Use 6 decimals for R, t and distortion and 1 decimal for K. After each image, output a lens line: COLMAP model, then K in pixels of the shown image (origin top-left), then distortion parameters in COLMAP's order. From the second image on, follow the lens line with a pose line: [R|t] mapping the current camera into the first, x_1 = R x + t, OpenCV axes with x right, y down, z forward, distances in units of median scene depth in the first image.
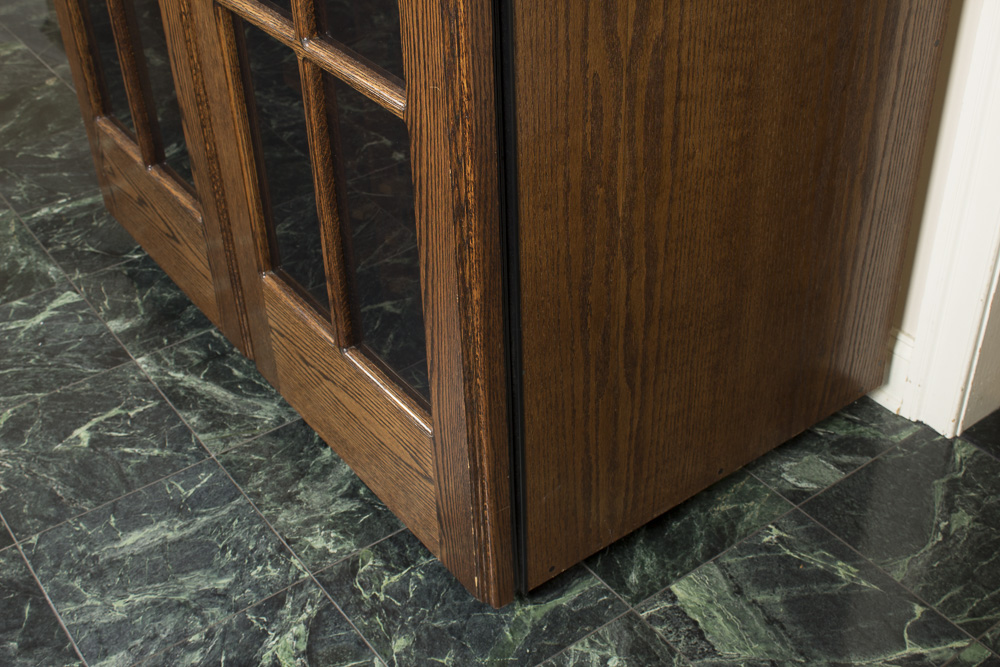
lens RADIAL K [[1250.3, 0, 500.0], [0, 1250.3, 333.5], [0, 0, 1]] dist [-0.102450, 0.001880]
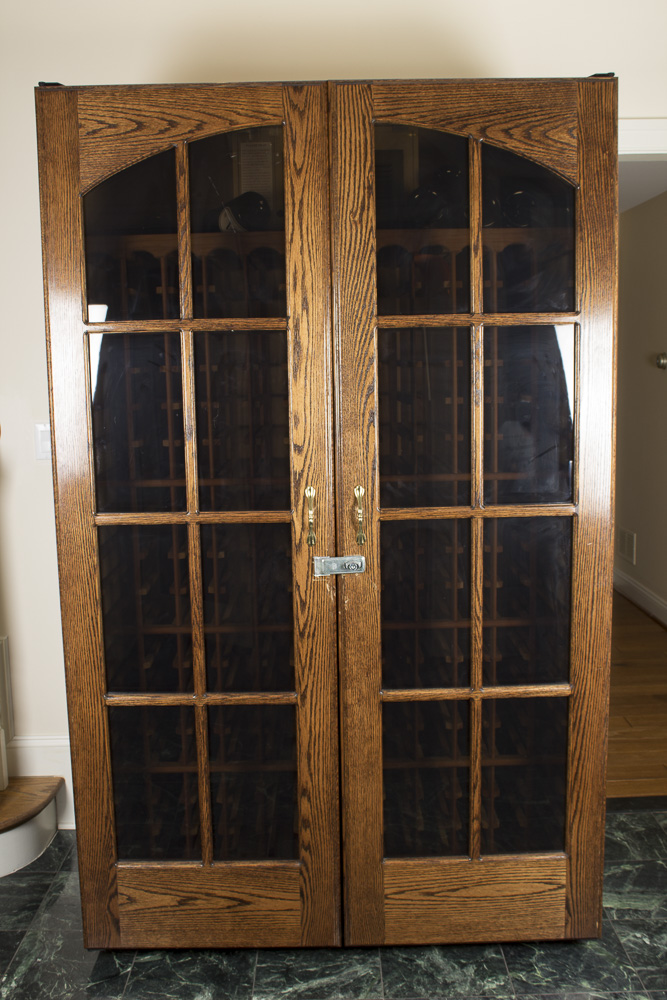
lens RADIAL K [[1010.8, 0, 333.5], [0, 1010.8, 500.0], [0, 0, 1]] dist [-0.074704, 0.023990]
pose [[0.585559, -0.107585, 0.803459, -1.594689], [0.478221, 0.846153, -0.235224, -0.220556], [-0.654543, 0.521968, 0.546921, 0.062388]]
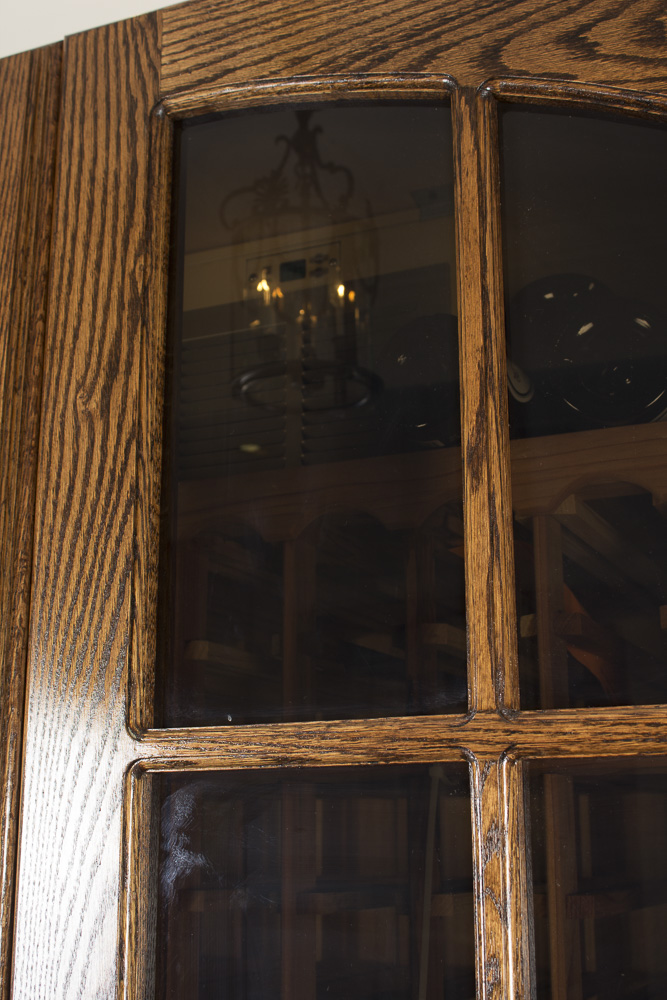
lens RADIAL K [[1373.4, 0, 333.5], [0, 1373.4, 500.0], [0, 0, 1]] dist [-0.023754, -0.035772]
pose [[0.877698, 0.141297, 0.457910, -0.481389], [0.262154, 0.658315, -0.705618, -0.426895], [-0.401151, 0.739362, 0.540760, 0.302684]]
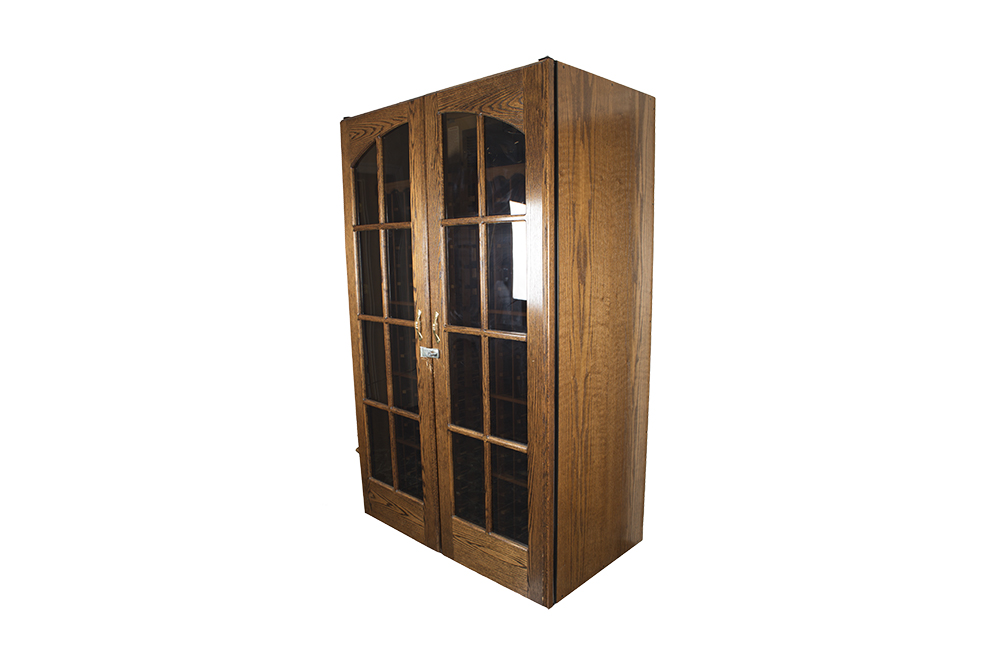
lens RADIAL K [[577.4, 0, 501.3], [0, 577.4, 363.1], [0, 0, 1]] dist [-0.091926, 0.000172]
pose [[0.982603, -0.020151, 0.184624, -0.414329], [0.095922, 0.906306, -0.411593, 0.260733], [-0.159032, 0.422142, 0.892471, -0.586403]]
